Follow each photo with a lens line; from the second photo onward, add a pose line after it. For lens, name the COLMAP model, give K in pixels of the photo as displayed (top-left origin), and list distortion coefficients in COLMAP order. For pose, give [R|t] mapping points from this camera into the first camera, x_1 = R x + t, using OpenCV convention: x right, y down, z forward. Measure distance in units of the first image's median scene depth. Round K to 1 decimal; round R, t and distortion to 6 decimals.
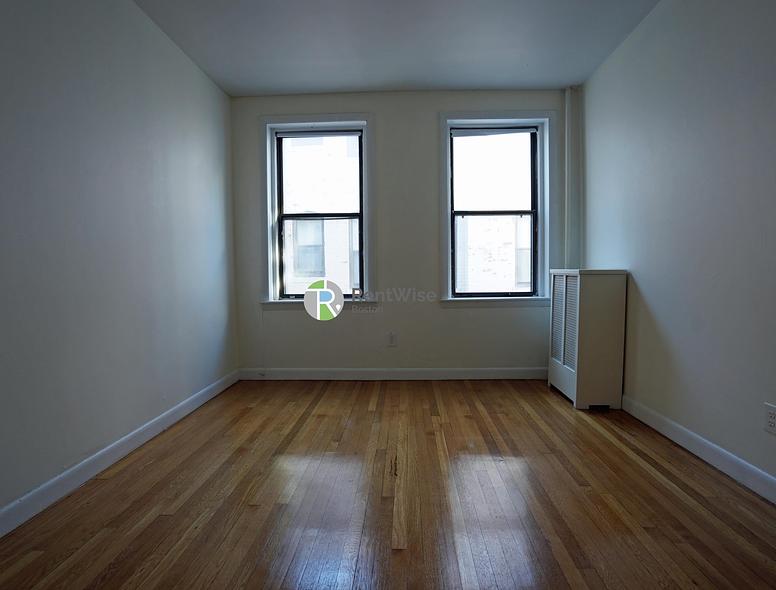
lens RADIAL K [[415.6, 0, 383.5], [0, 415.6, 295.3], [0, 0, 1]] dist [-0.061929, 0.028221]
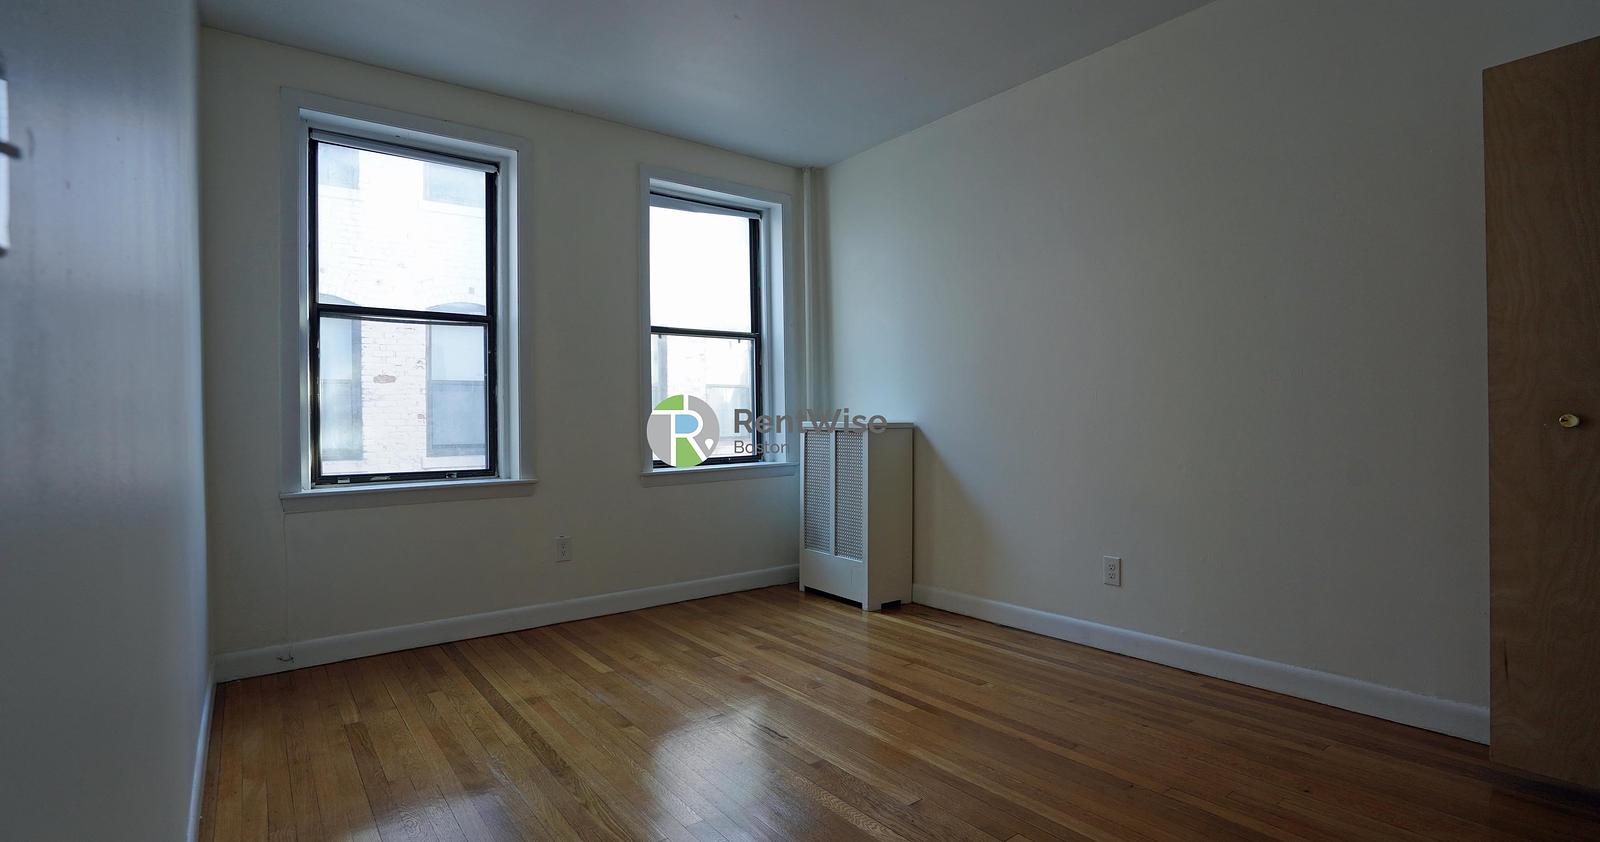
lens RADIAL K [[752.3, 0, 801.5], [0, 752.3, 424.6], [0, 0, 1]] dist [-0.071011, 0.041213]
pose [[0.761950, -0.004437, 0.647621, -0.431993], [0.038191, 0.998544, -0.038092, -0.009864], [-0.646509, 0.053757, 0.761010, 0.030083]]
